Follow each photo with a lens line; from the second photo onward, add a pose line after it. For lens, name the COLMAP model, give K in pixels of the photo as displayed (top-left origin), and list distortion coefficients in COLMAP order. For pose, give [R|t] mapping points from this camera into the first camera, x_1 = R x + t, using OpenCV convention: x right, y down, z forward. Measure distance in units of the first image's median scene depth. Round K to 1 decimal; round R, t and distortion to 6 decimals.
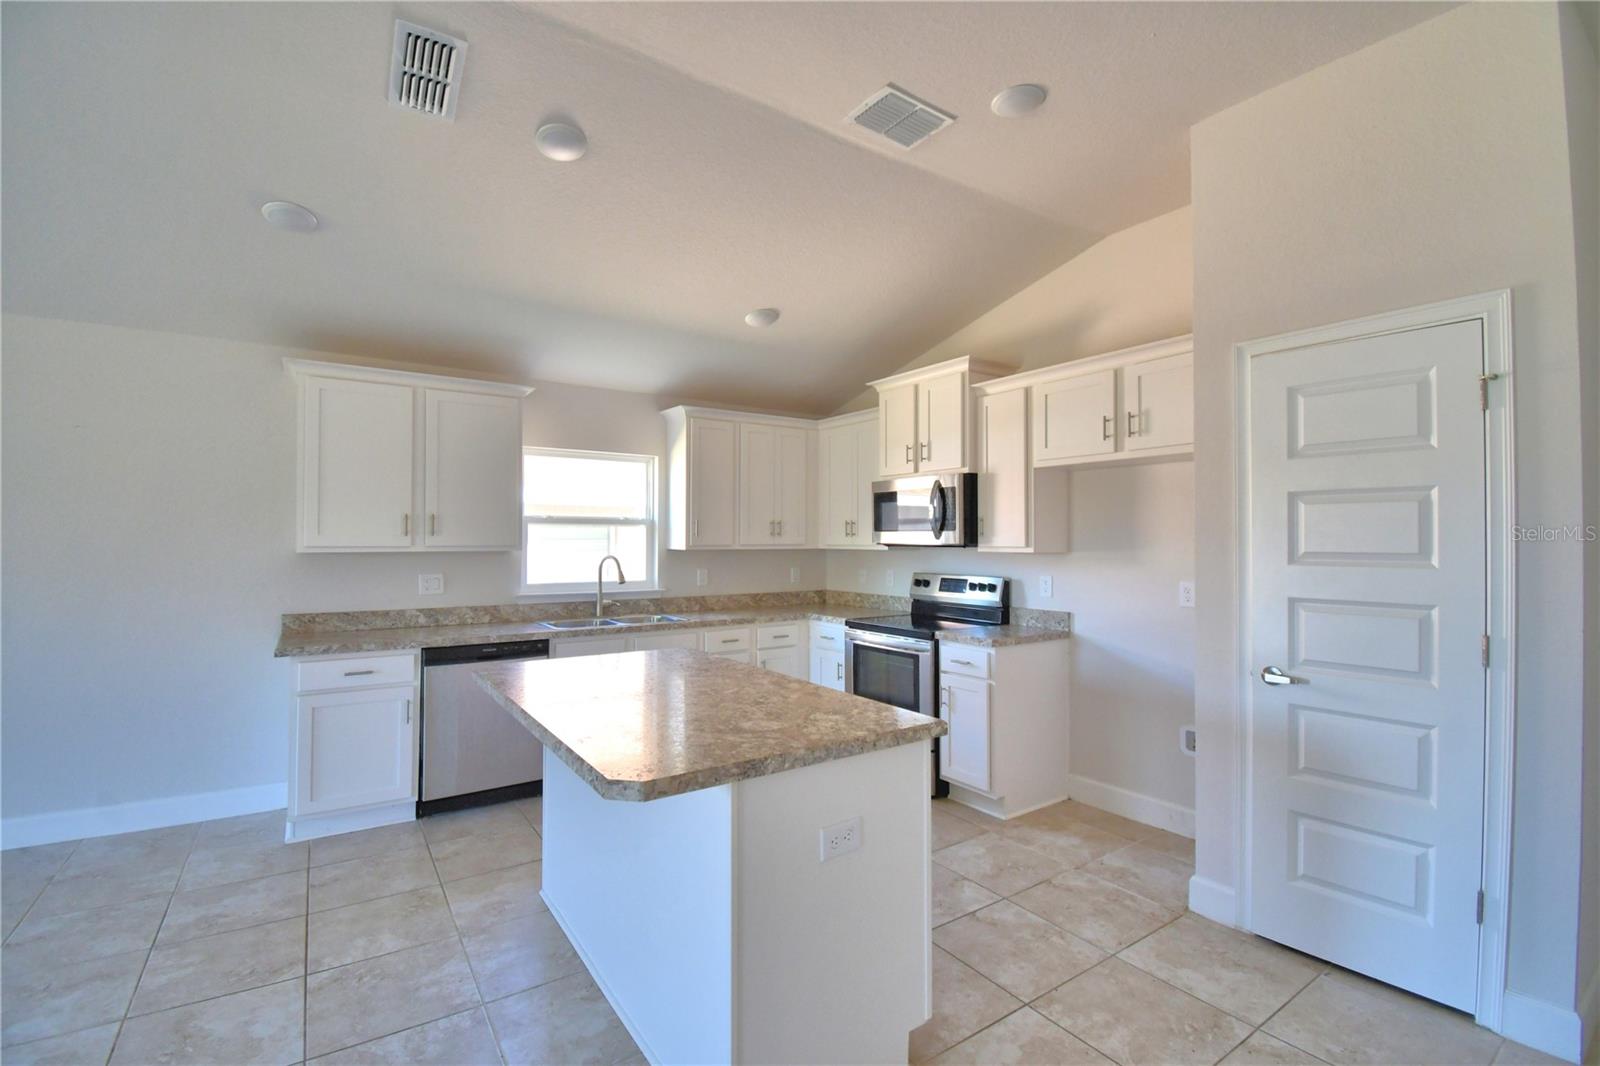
lens RADIAL K [[703.0, 0, 800.0], [0, 703.0, 534.7], [0, 0, 1]] dist [0.011886, -0.018767]
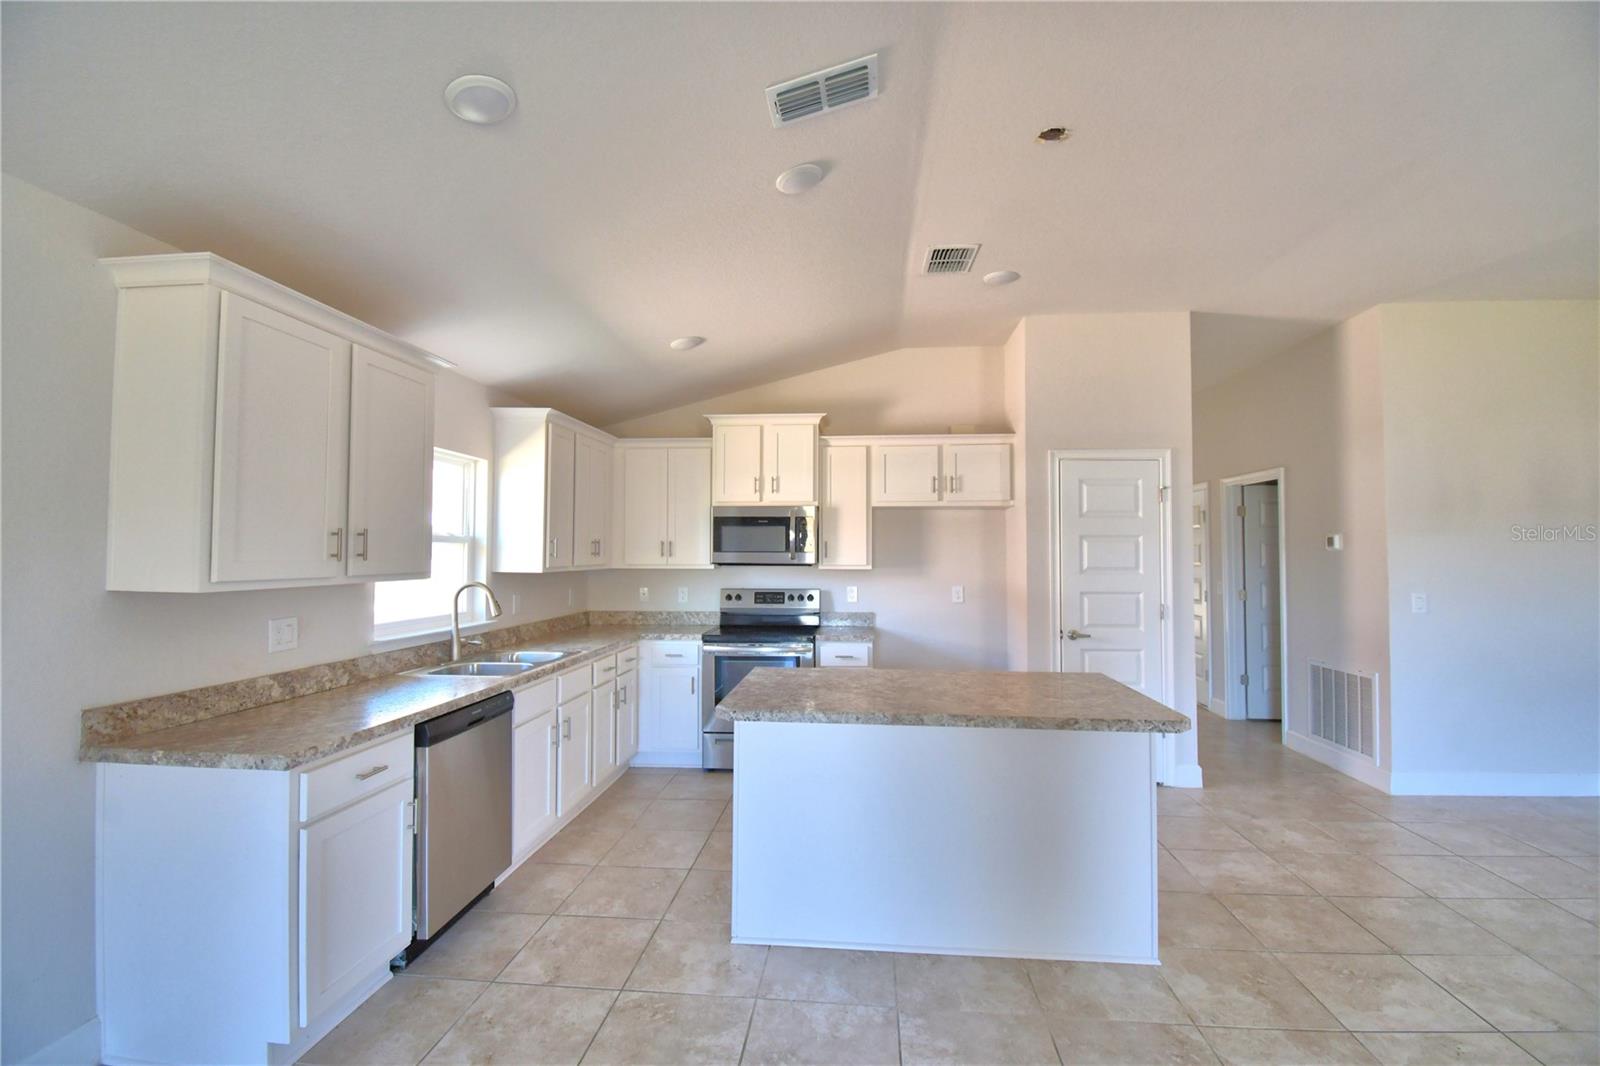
lens RADIAL K [[703.0, 0, 801.7], [0, 703.0, 529.7], [0, 0, 1]] dist [0.011886, -0.018767]
pose [[0.641242, 0.025439, 0.766917, -0.738711], [-0.006497, 0.999594, -0.027724, -0.011519], [-0.767312, 0.012795, 0.641147, 0.226617]]
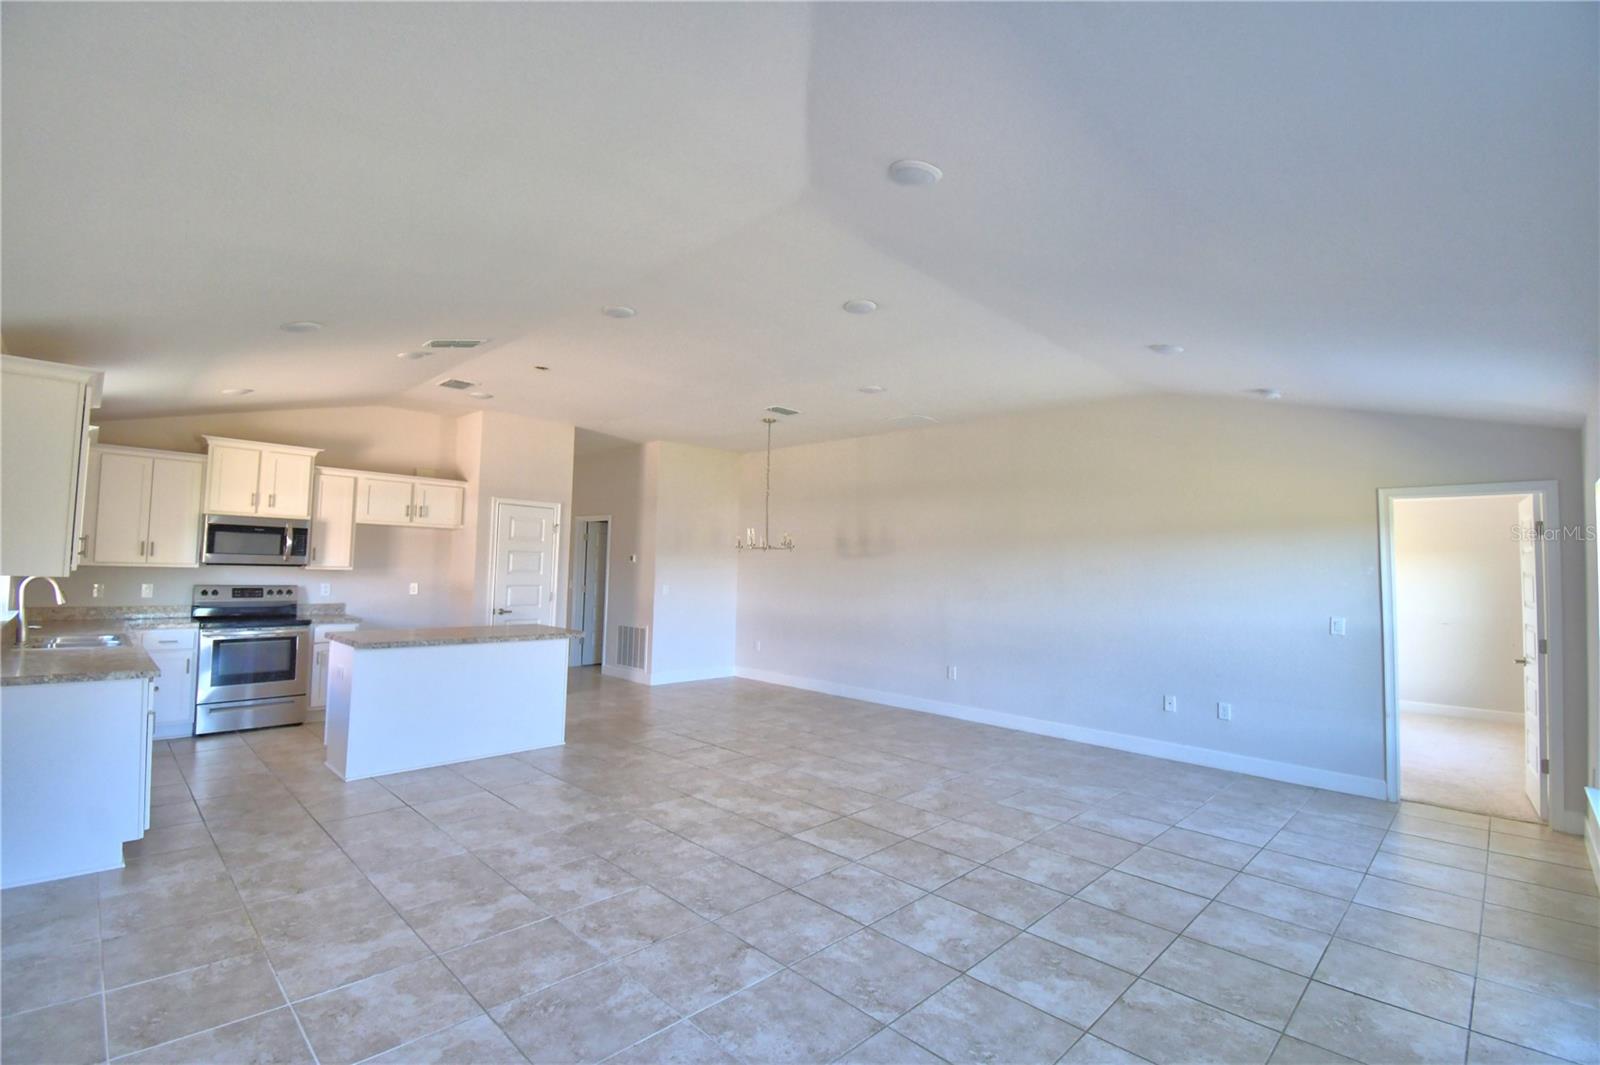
lens RADIAL K [[703.0, 0, 797.3], [0, 703.0, 531.2], [0, 0, 1]] dist [0.011886, -0.018767]
pose [[-0.192854, 0.045111, 0.980190, -1.560955], [-0.033981, 0.998036, -0.052618, -0.016157], [-0.980639, -0.043455, -0.190942, 0.218442]]
